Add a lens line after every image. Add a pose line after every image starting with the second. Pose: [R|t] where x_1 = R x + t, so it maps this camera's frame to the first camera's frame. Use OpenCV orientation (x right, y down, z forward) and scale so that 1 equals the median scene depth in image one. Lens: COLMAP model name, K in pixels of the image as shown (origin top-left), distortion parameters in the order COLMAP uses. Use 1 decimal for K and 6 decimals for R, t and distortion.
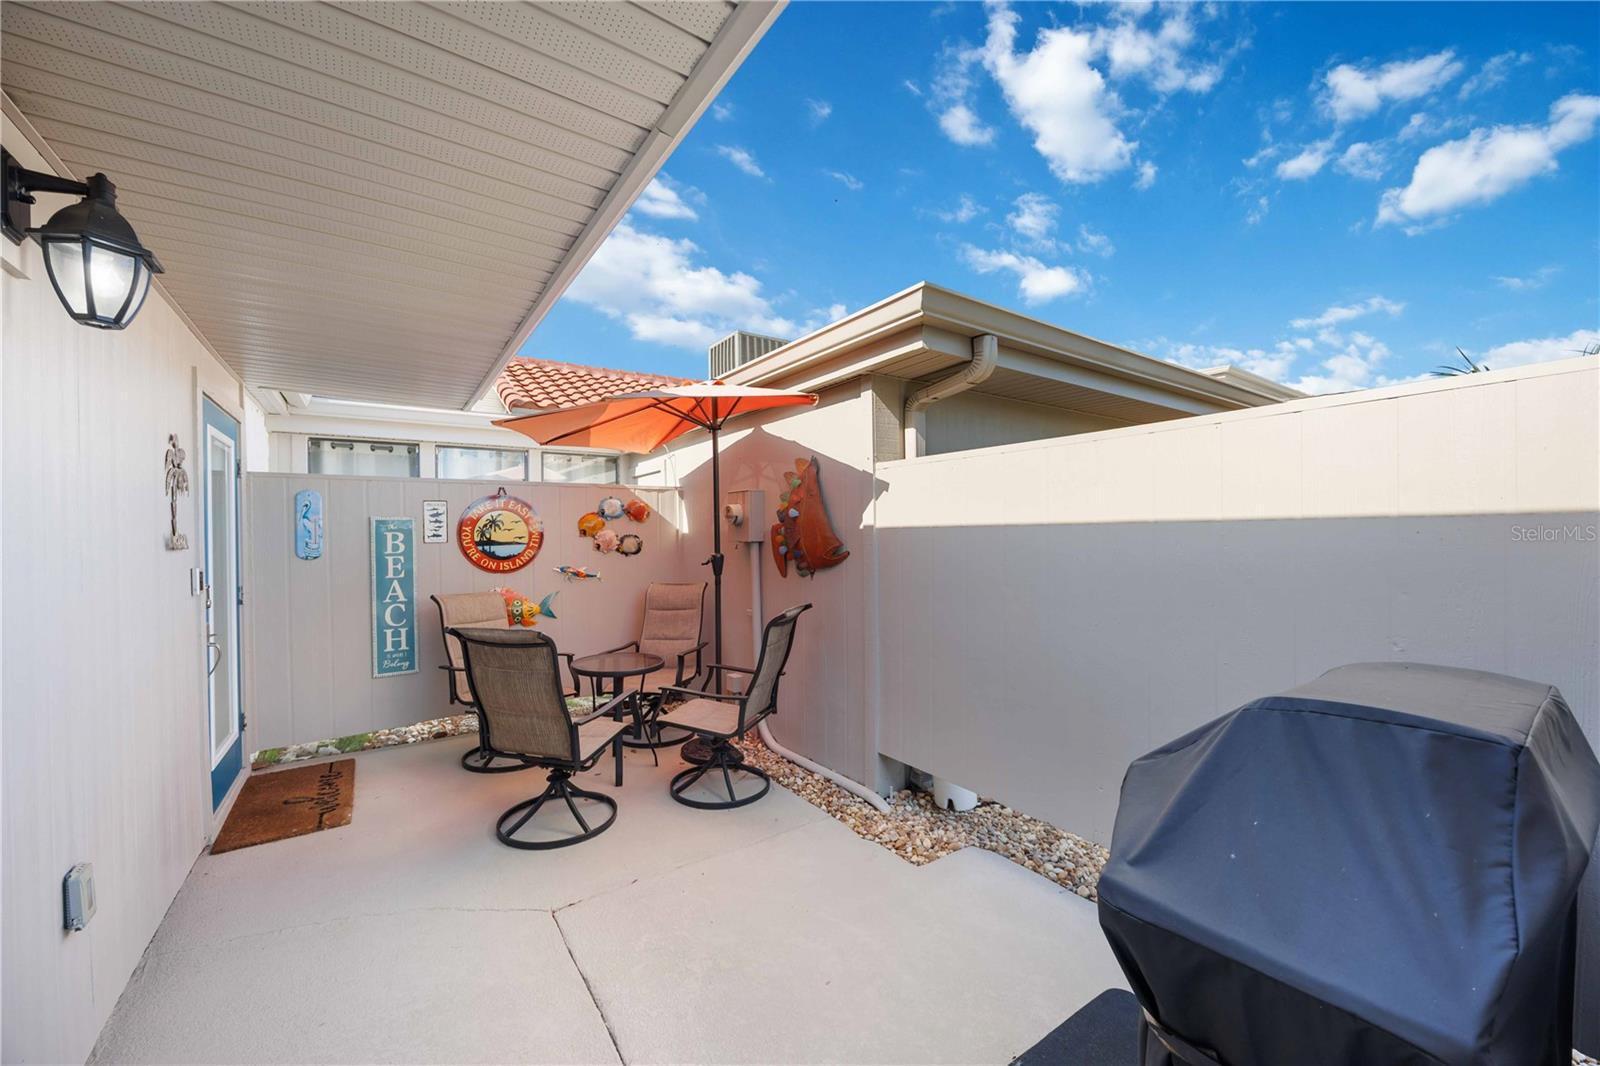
lens RADIAL K [[610.6, 0, 799.1], [0, 610.6, 535.6], [0, 0, 1]] dist [-0.002324, -0.000063]
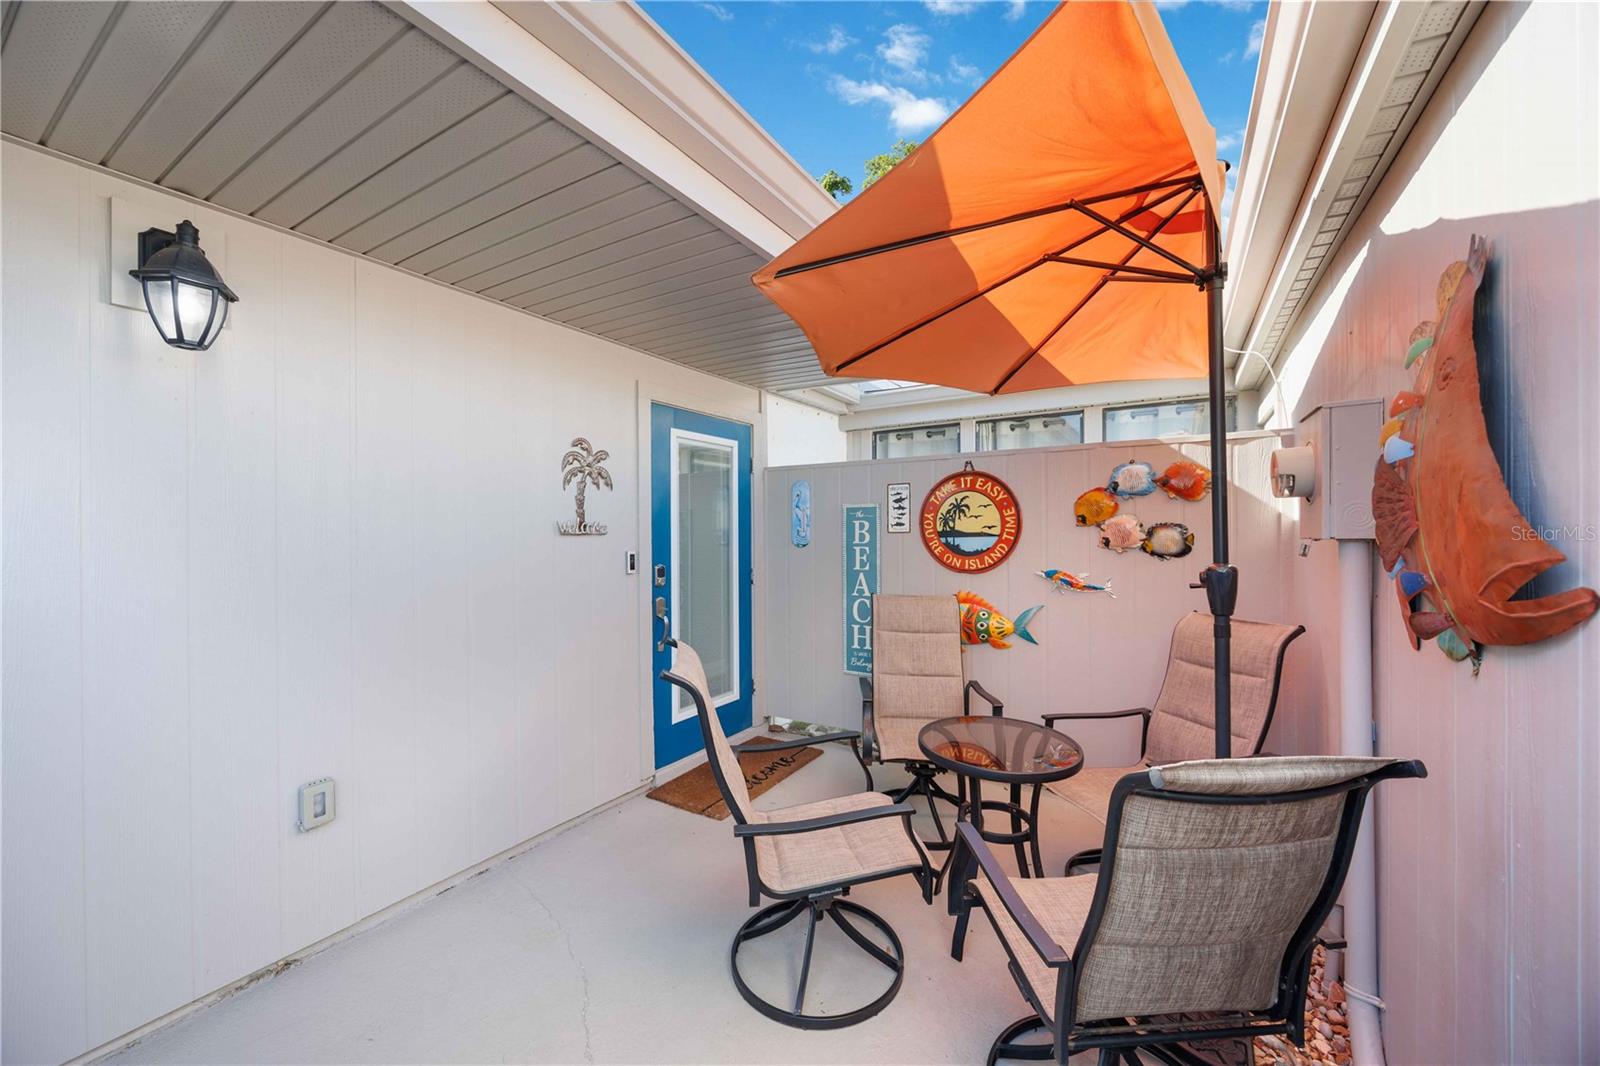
lens RADIAL K [[610.6, 0, 799.1], [0, 610.6, 535.6], [0, 0, 1]] dist [-0.002324, -0.000063]
pose [[0.390739, 0.016722, -0.920350, 0.139300], [-0.001966, 0.999848, 0.017331, 0.001285], [0.920499, -0.004963, 0.390712, 0.516873]]
